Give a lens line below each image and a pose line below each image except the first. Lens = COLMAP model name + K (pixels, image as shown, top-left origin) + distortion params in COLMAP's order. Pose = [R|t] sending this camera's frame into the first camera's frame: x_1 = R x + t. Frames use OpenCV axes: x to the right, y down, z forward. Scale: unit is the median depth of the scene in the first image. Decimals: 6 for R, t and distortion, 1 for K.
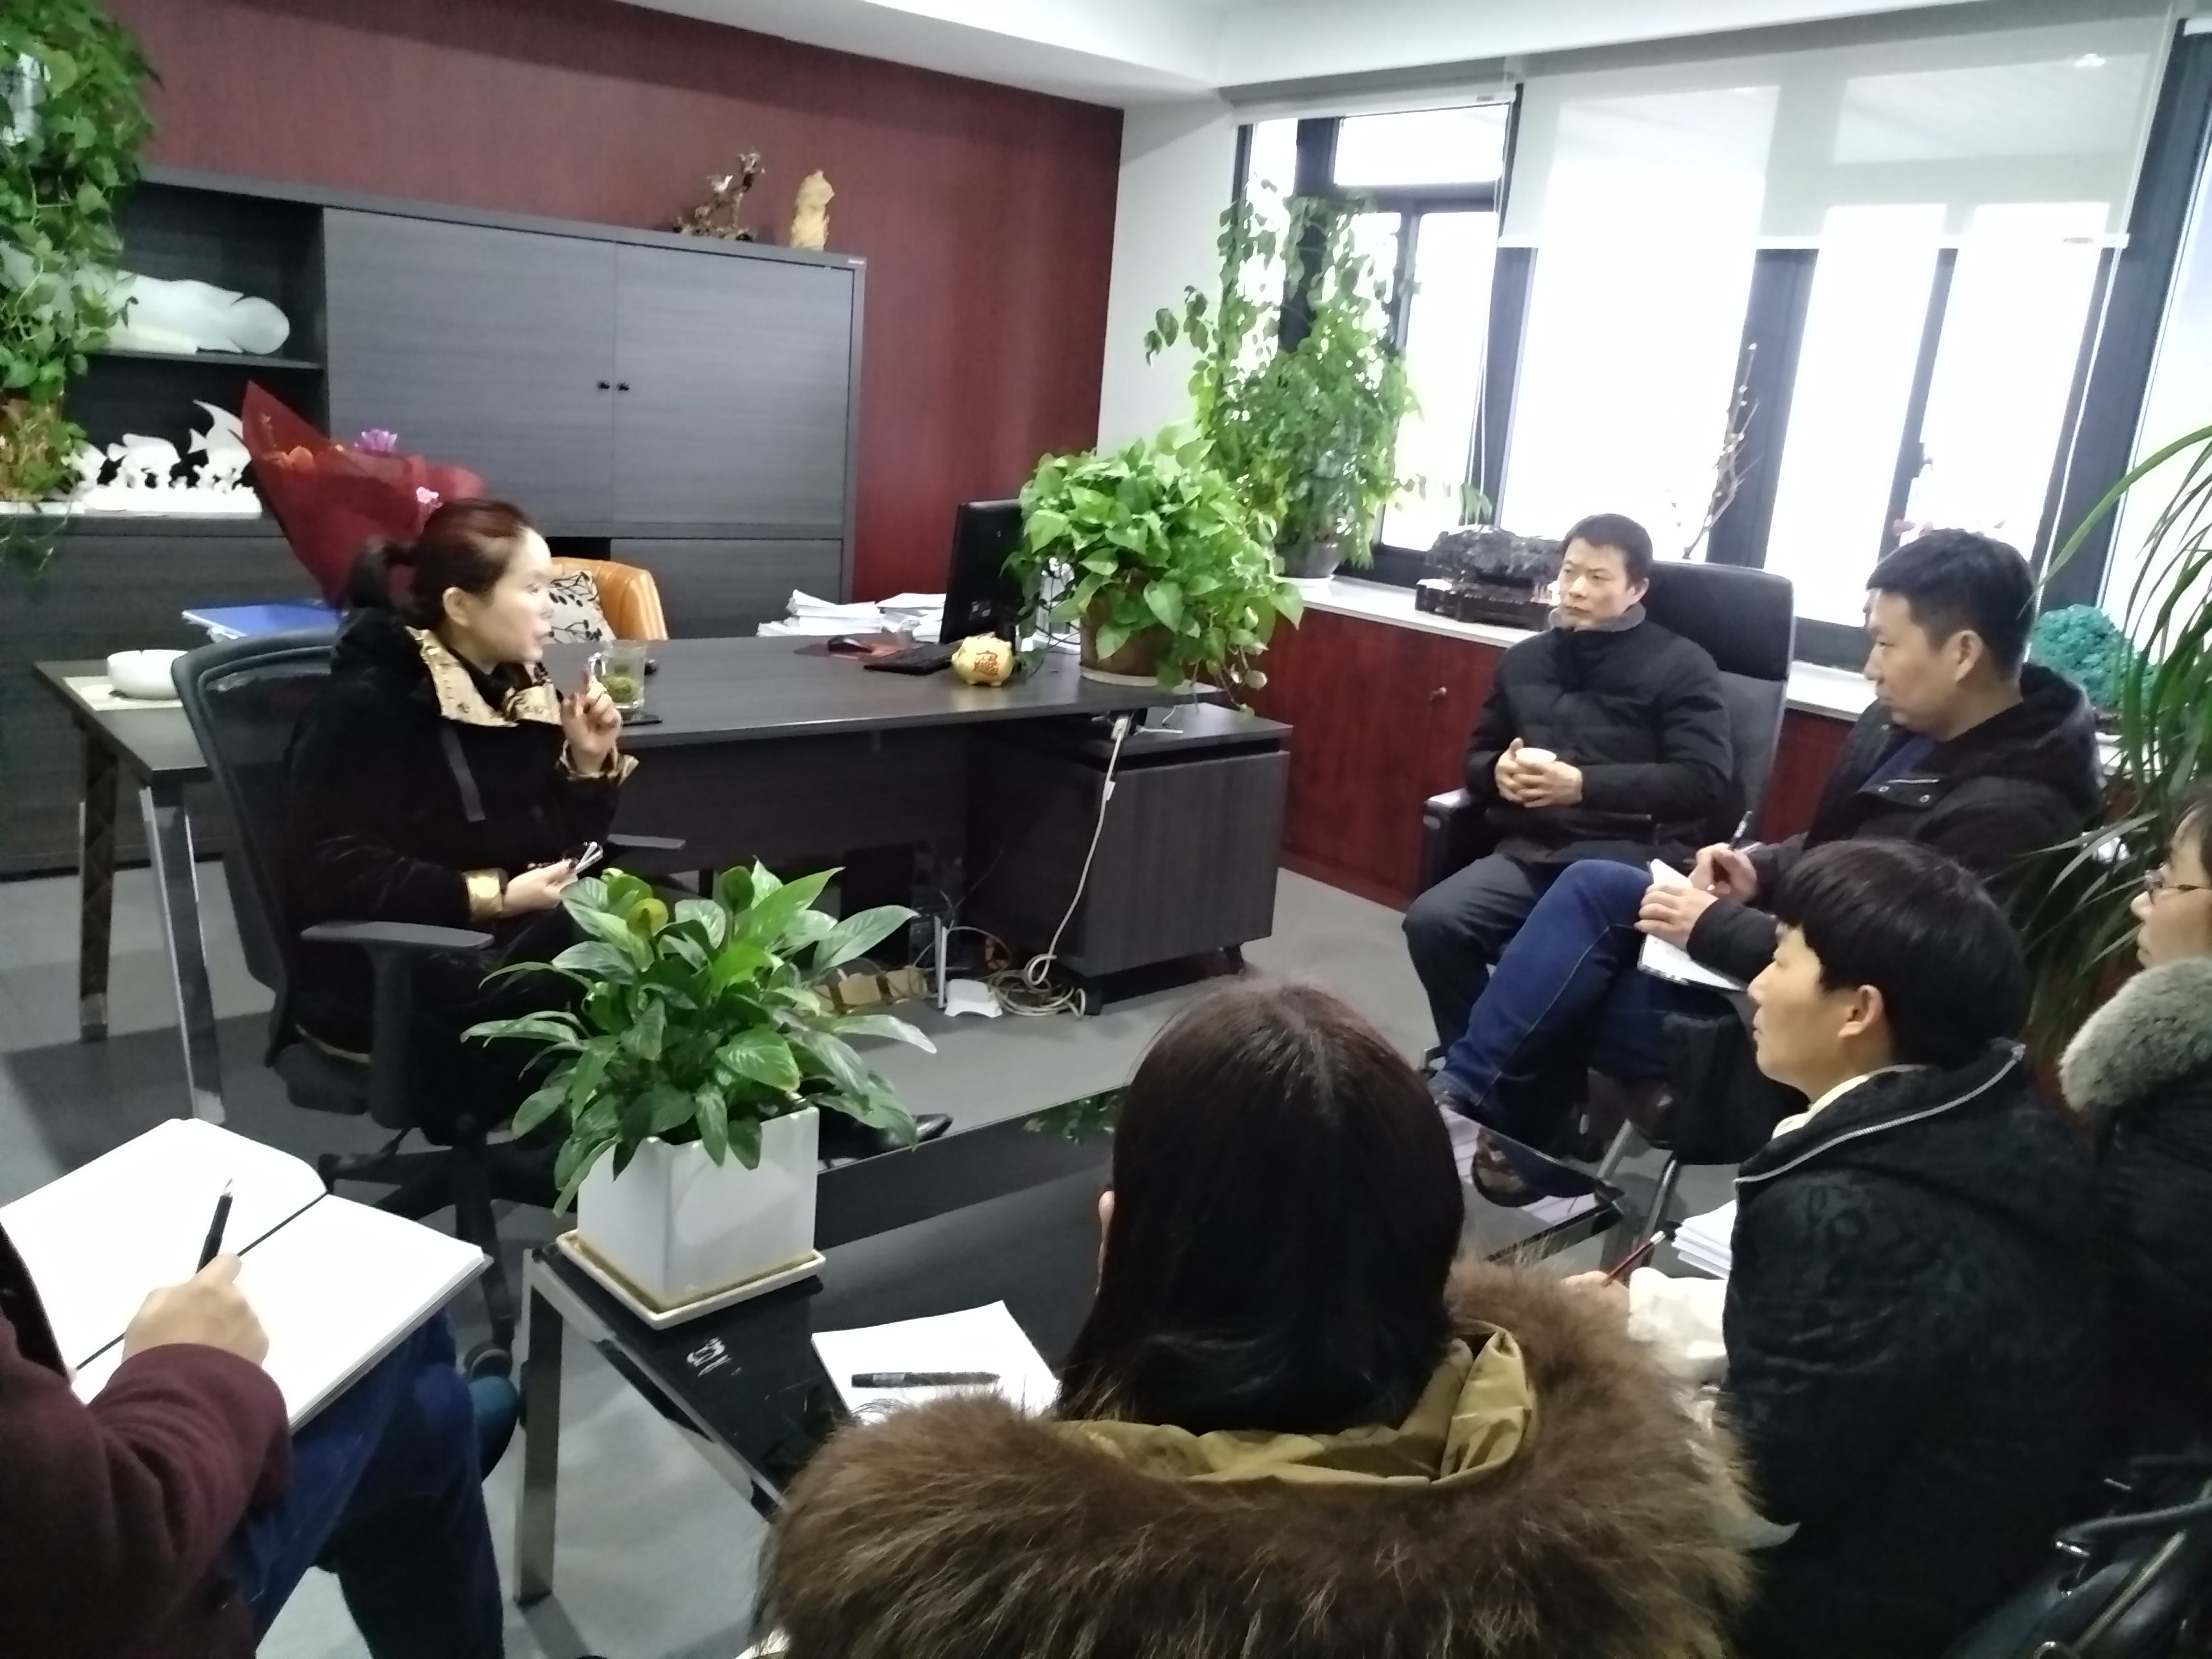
lens RADIAL K [[1671.0, 0, 1029.1], [0, 1671.0, 846.0], [0, 0, 1]] dist [-0.046588, 0.020012]
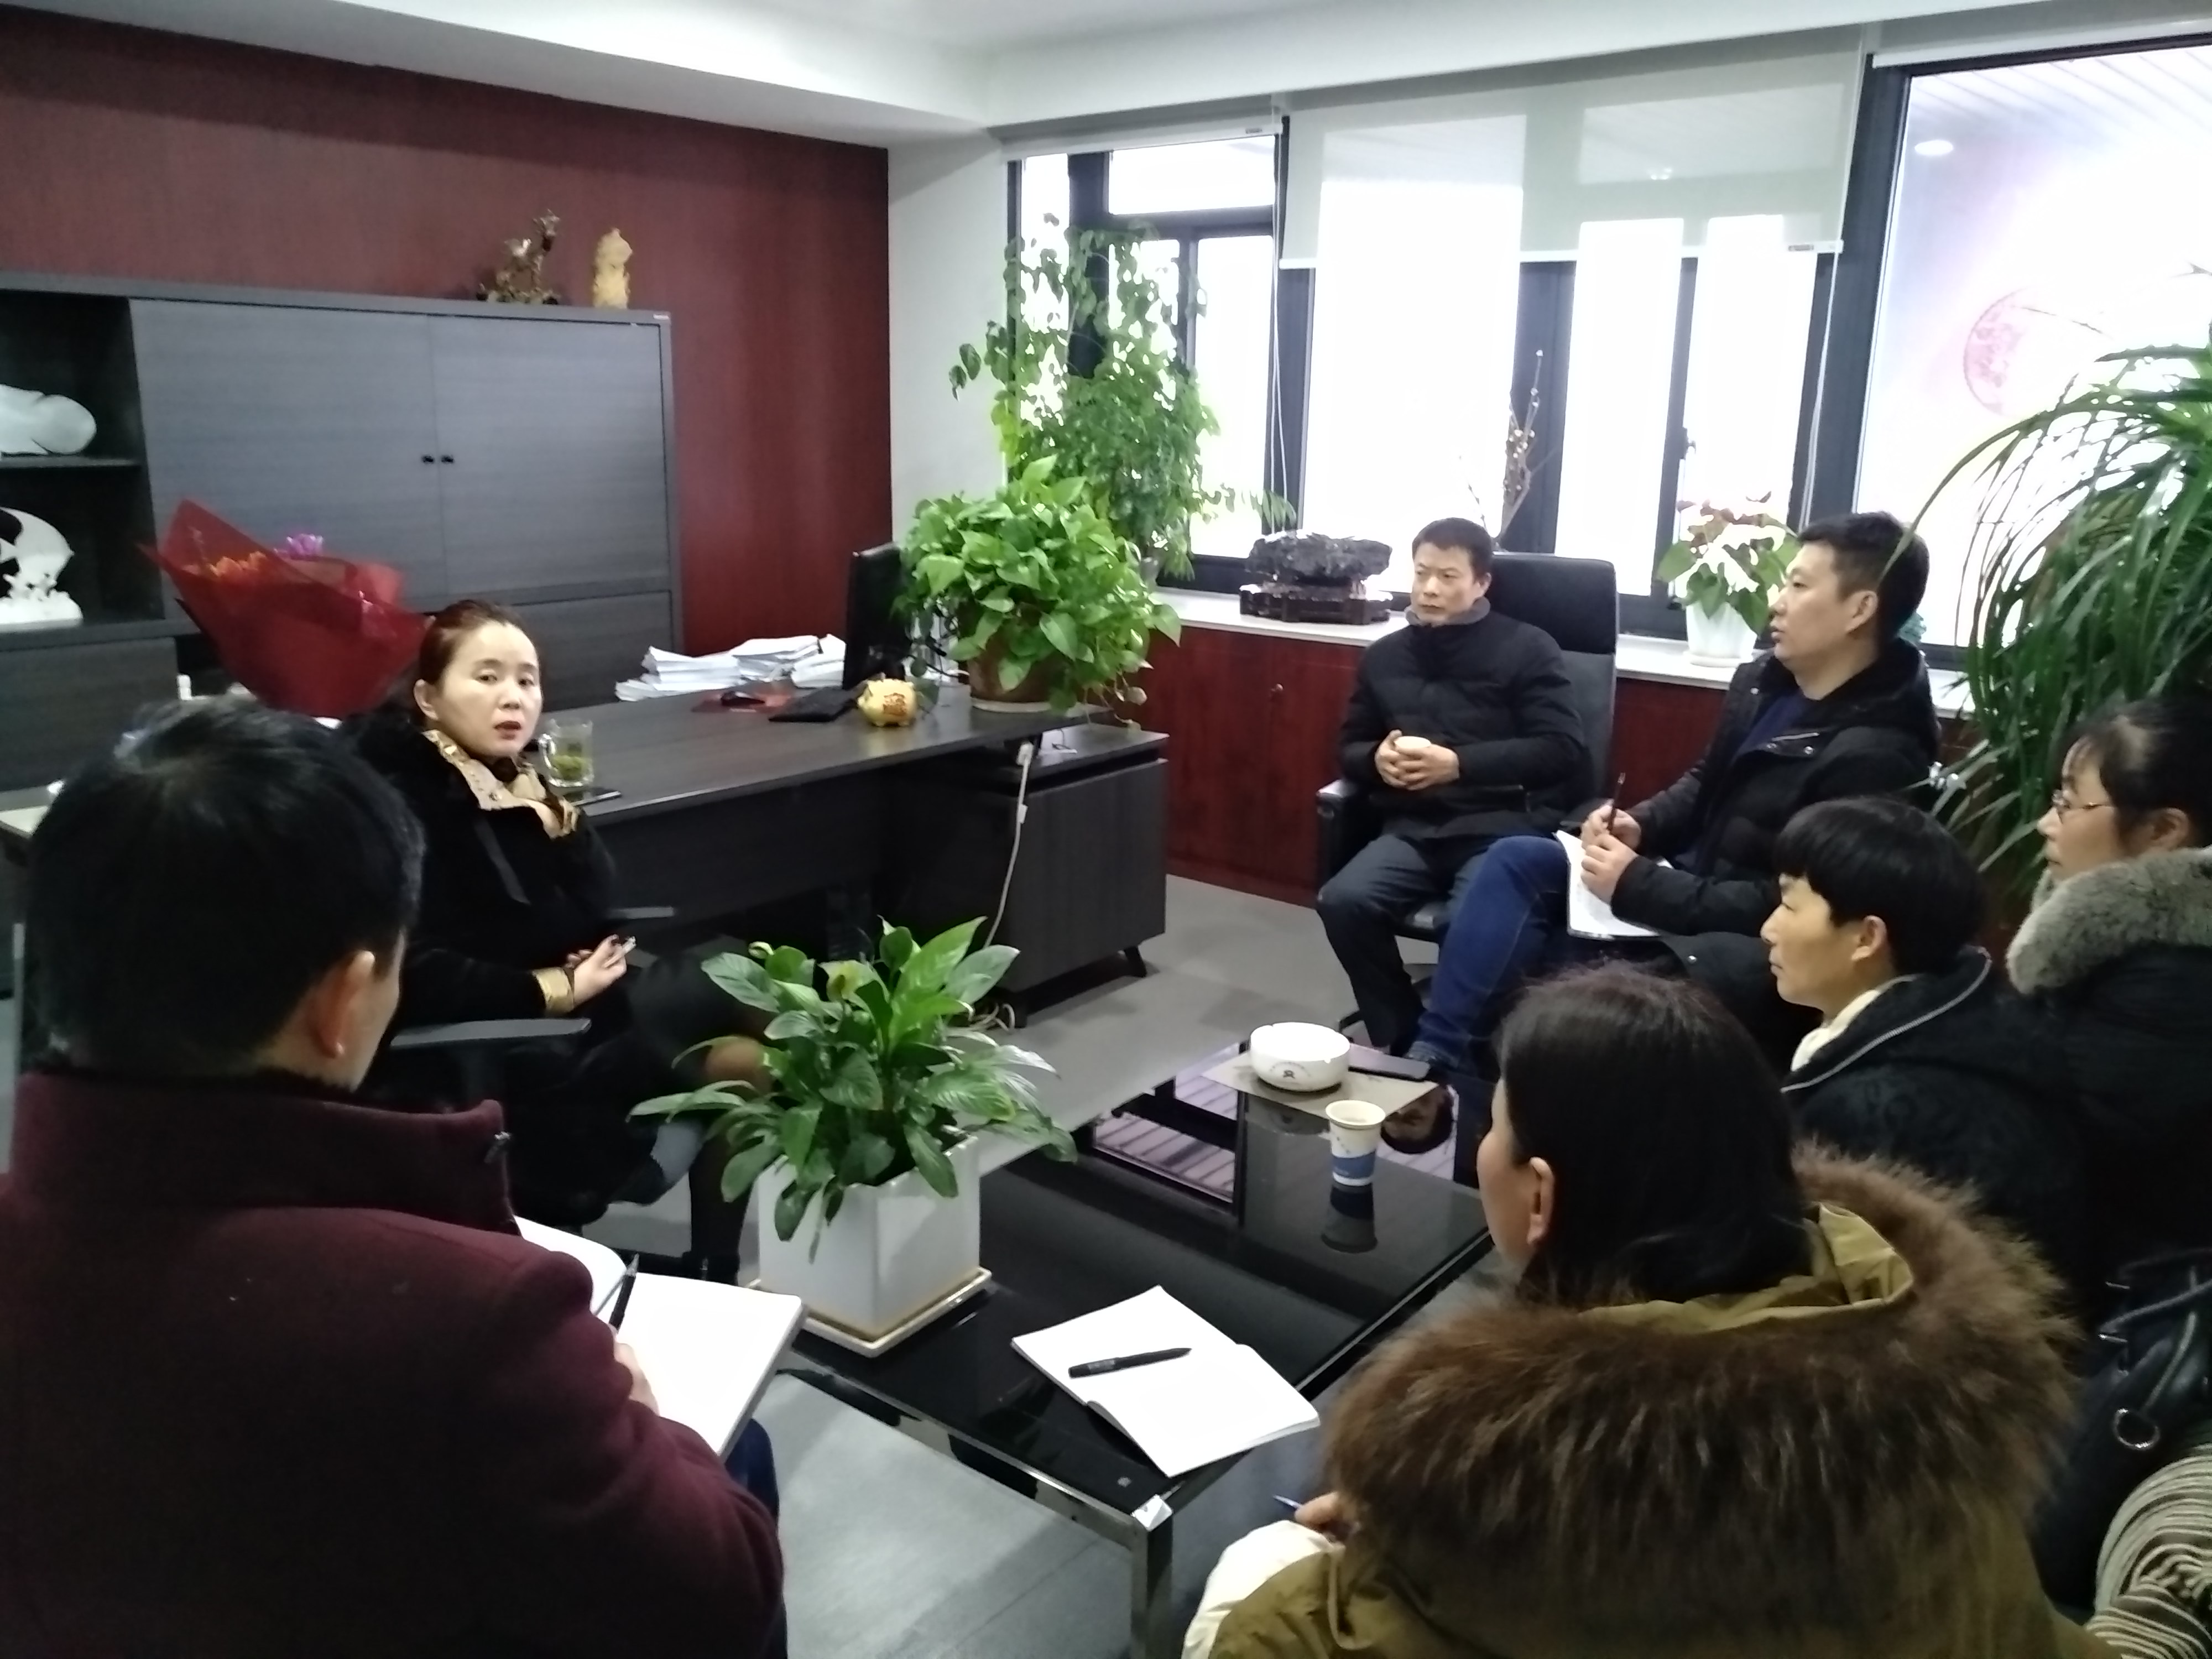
lens RADIAL K [[1671.0, 0, 1066.5], [0, 1671.0, 839.4], [0, 0, 1]] dist [-0.046588, 0.020012]
pose [[0.980602, -0.107836, 0.163683, -0.095079], [0.109536, 0.993982, -0.001371, -0.012467], [-0.162550, 0.019273, 0.986512, -0.042403]]
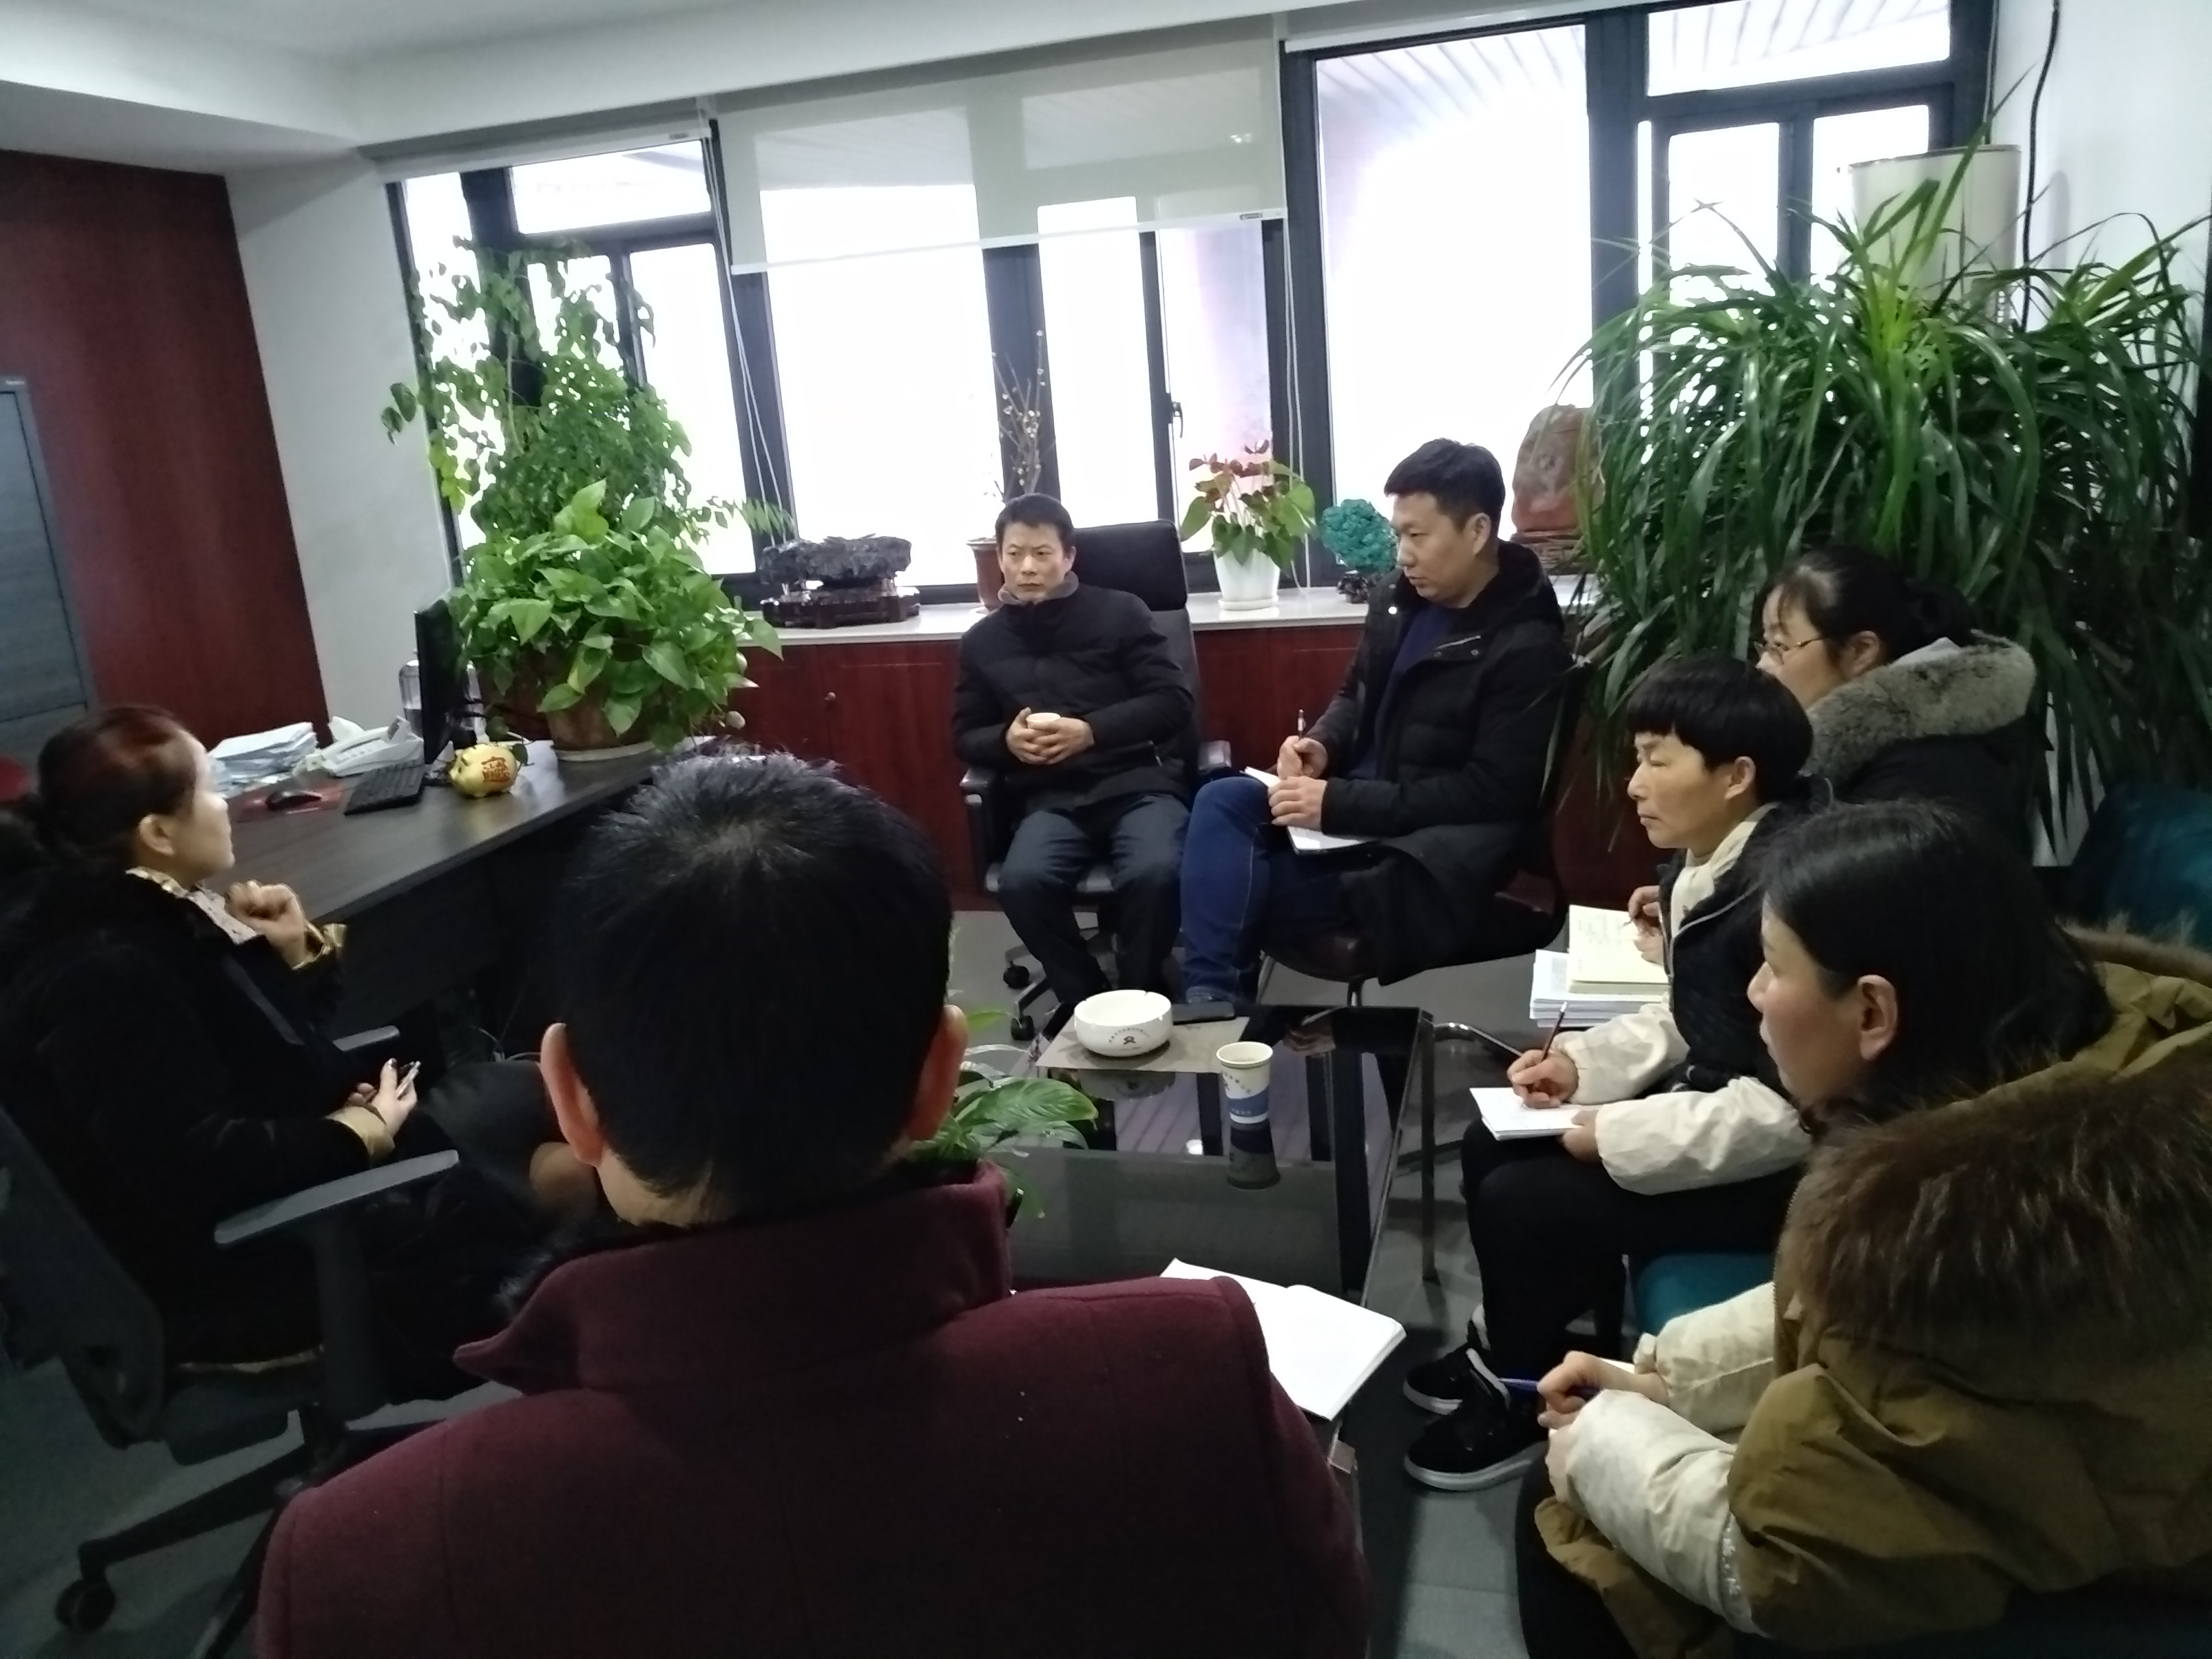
lens RADIAL K [[1671.0, 0, 1120.4], [0, 1671.0, 848.1], [0, 0, 1]] dist [-0.046588, 0.020012]
pose [[0.809619, -0.283186, 0.514123, -0.223071], [0.288642, 0.954774, 0.071360, -0.031030], [-0.511080, 0.090624, 0.854743, 0.022121]]
